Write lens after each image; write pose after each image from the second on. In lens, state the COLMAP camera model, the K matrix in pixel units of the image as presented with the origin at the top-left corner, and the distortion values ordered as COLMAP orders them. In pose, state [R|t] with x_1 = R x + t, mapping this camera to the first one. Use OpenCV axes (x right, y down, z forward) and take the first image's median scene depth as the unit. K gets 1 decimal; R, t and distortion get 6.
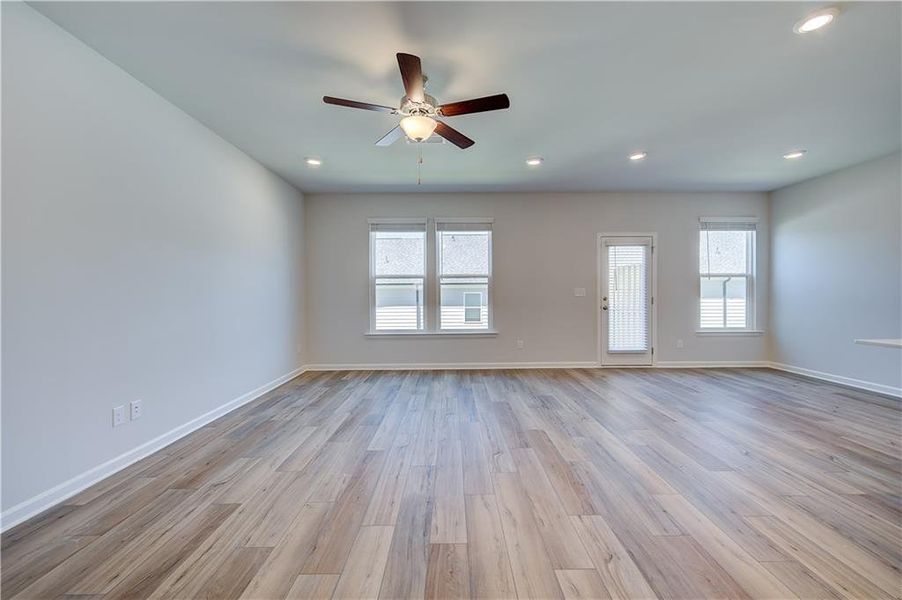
lens RADIAL K [[366.3, 0, 453.9], [0, 366.3, 300.0], [0, 0, 1]] dist [0.001878, 0.000173]
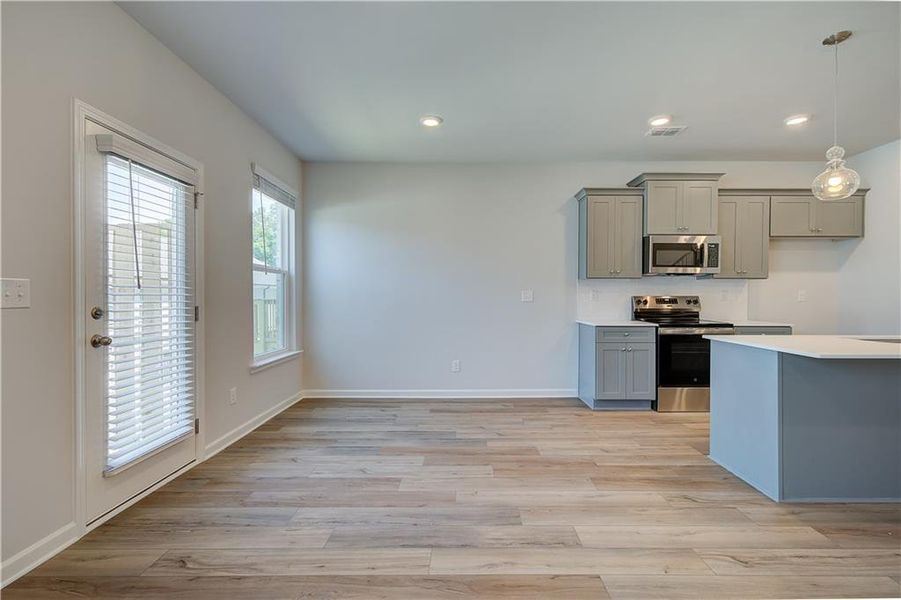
lens RADIAL K [[392.6, 0, 465.5], [0, 392.6, 298.5], [0, 0, 1]] dist [0.004726, 0.000190]
pose [[0.002314, 0.003152, 0.999992, 0.085740], [0.014092, 0.999896, -0.003184, -0.014219], [-0.999898, 0.014100, 0.002269, 0.898391]]
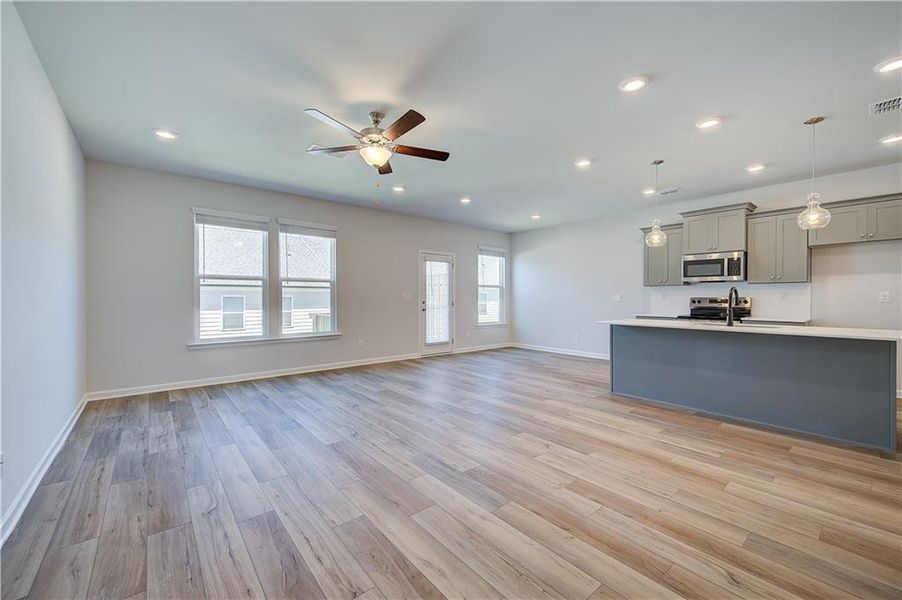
lens RADIAL K [[360.9, 0, 454.2], [0, 360.9, 299.4], [0, 0, 1]] dist [0.004045, 0.000021]
pose [[0.769980, 0.004912, 0.638049, -0.397781], [0.003242, 0.999927, -0.011611, 0.002128], [-0.638059, 0.011009, 0.769909, -0.028111]]
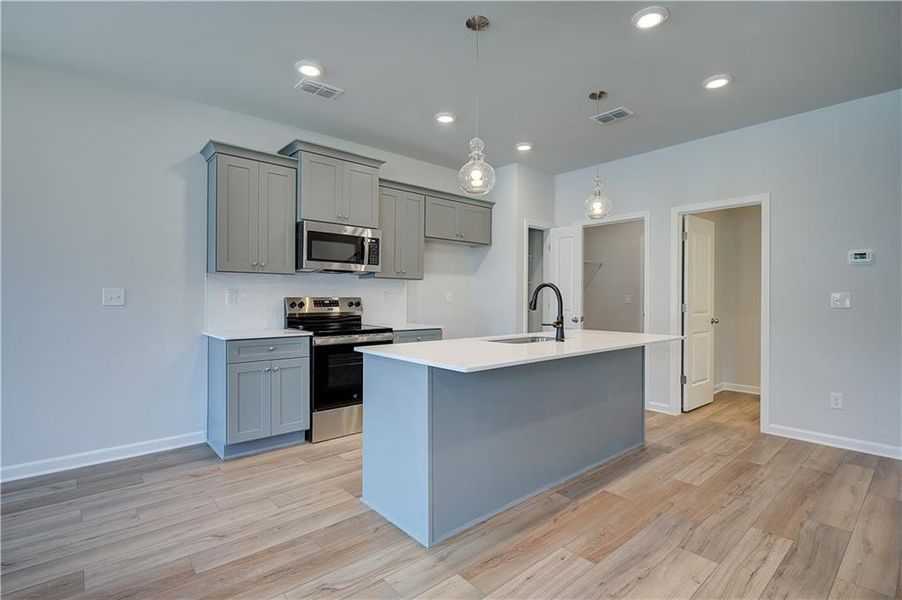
lens RADIAL K [[426.8, 0, 451.0], [0, 426.8, 300.0], [0, 0, 1]] dist [-0.010503, -0.000085]
pose [[-0.650346, 0.002484, 0.759634, 0.239277], [0.013123, 0.999882, 0.007966, -0.014524], [-0.759525, 0.015149, -0.650302, 0.768758]]
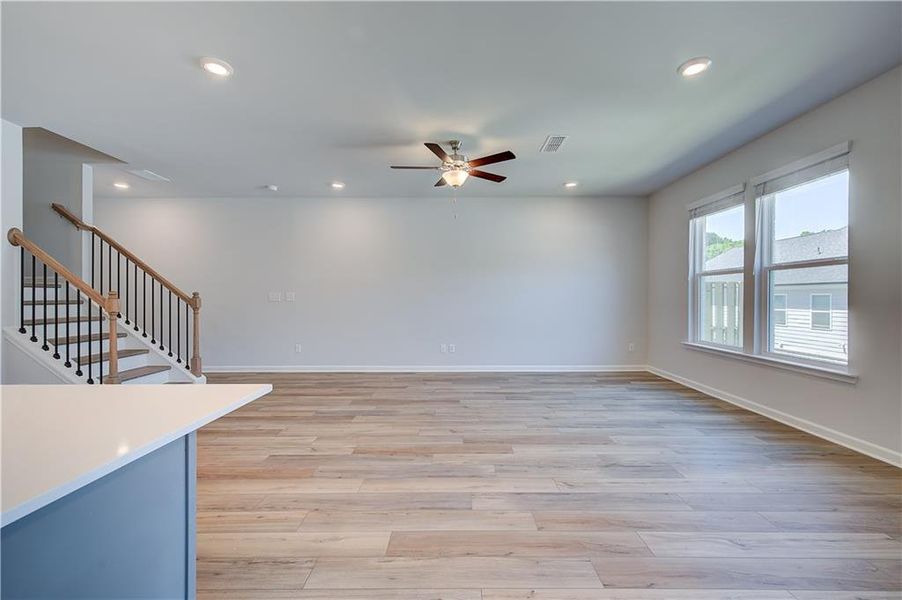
lens RADIAL K [[366.3, 0, 453.9], [0, 366.3, 300.0], [0, 0, 1]] dist [0.001878, 0.000173]
pose [[-0.010649, 0.013971, -0.999846, 0.809923], [-0.010834, 0.999842, 0.014087, -0.014643], [0.999885, 0.010982, -0.010496, 0.632008]]
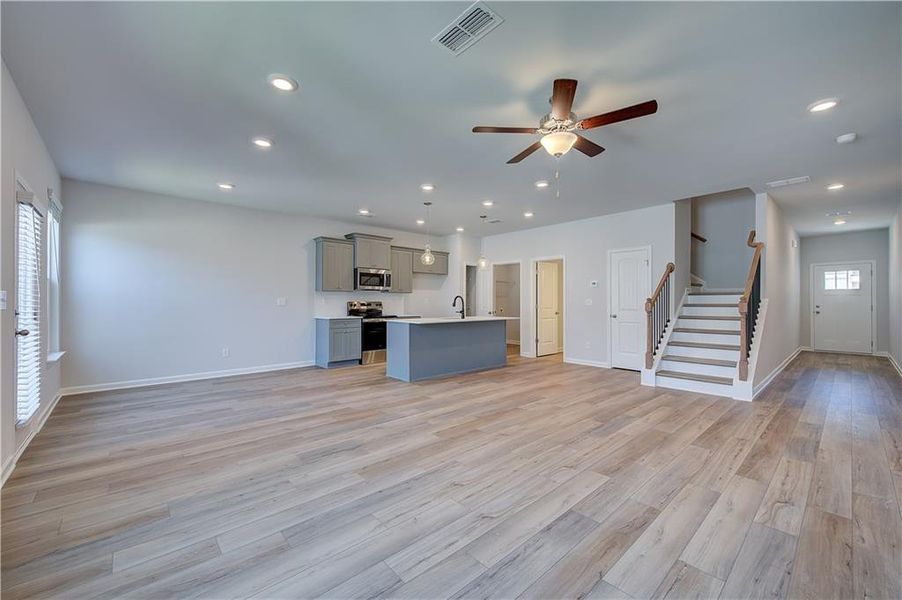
lens RADIAL K [[360.9, 0, 454.2], [0, 360.9, 299.4], [0, 0, 1]] dist [0.004045, 0.000021]
pose [[-0.668819, 0.012394, 0.743322, -0.410347], [0.015426, 0.999877, -0.002791, -0.015990], [-0.743265, 0.009600, -0.668928, 1.194058]]
